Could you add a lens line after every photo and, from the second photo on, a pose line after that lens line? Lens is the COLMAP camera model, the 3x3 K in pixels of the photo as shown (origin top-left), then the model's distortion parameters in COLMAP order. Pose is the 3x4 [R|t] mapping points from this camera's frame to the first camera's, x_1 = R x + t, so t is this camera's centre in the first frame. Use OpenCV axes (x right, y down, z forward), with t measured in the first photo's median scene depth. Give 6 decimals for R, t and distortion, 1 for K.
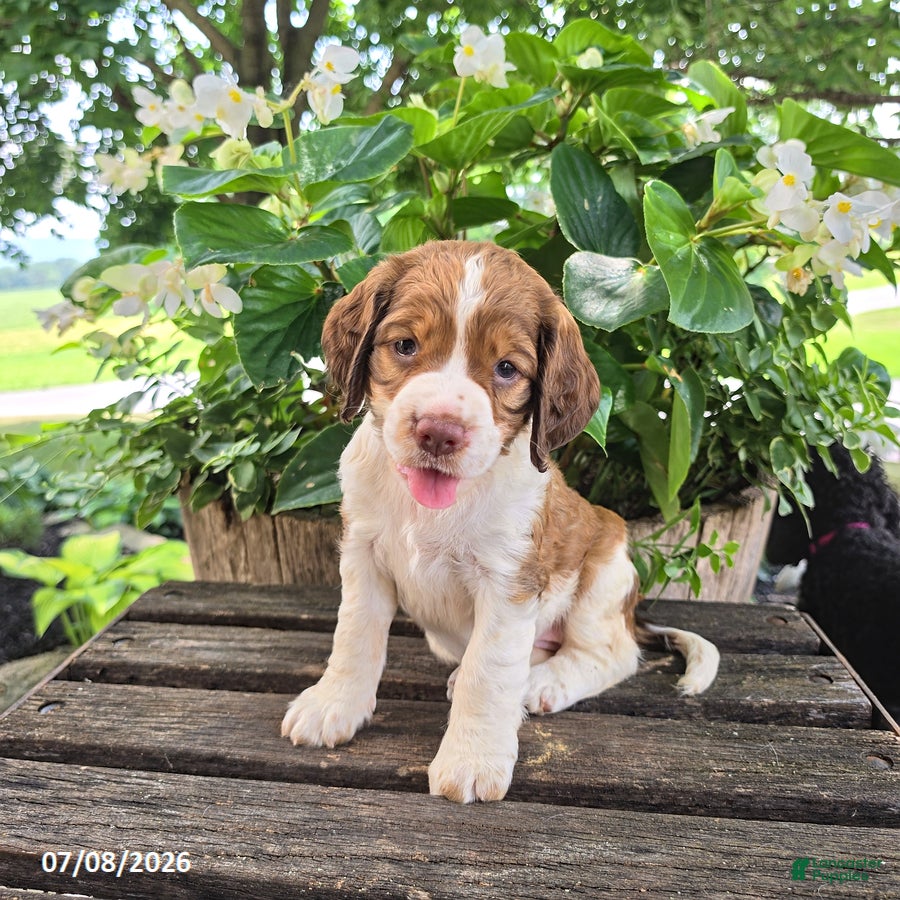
lens RADIAL K [[885.1, 0, 429.1], [0, 885.1, 450.4], [0, 0, 1]] dist [-0.022787, 0.000000]
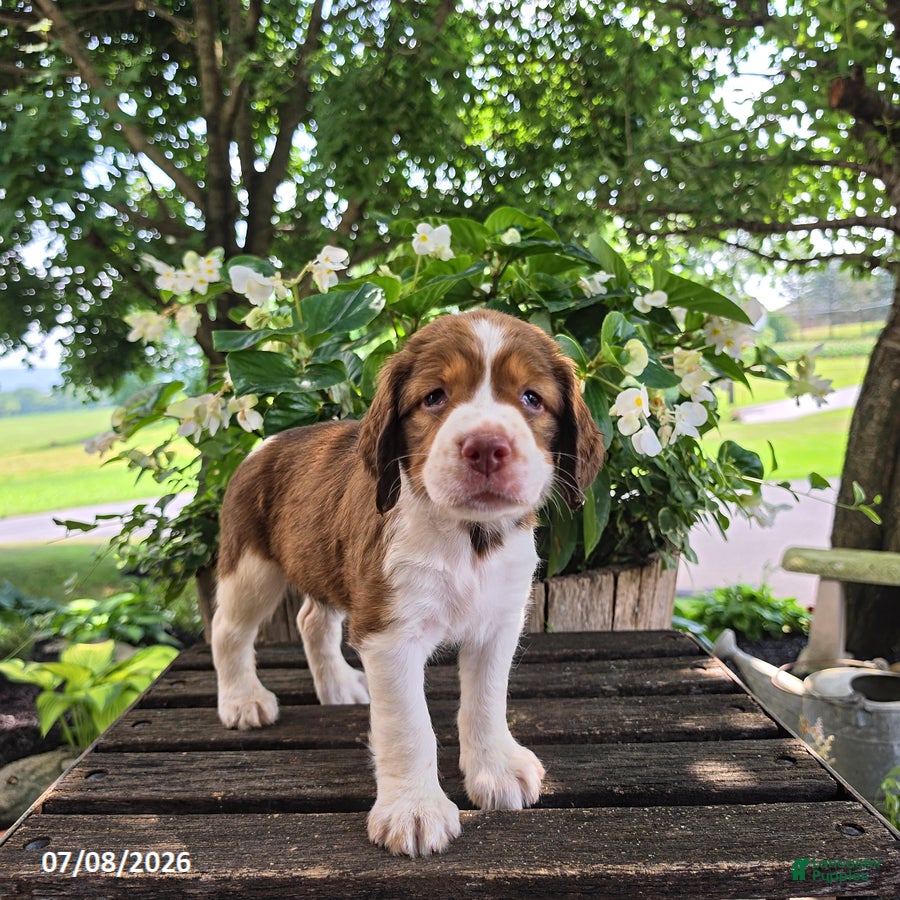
lens RADIAL K [[885.1, 0, 451.1], [0, 885.1, 442.6], [0, 0, 1]] dist [-0.022787, 0.000000]
pose [[0.996976, -0.033778, 0.069985, -0.017642], [0.043208, 0.989496, -0.137951, 0.056174], [-0.064590, 0.140558, 0.987963, -0.304511]]
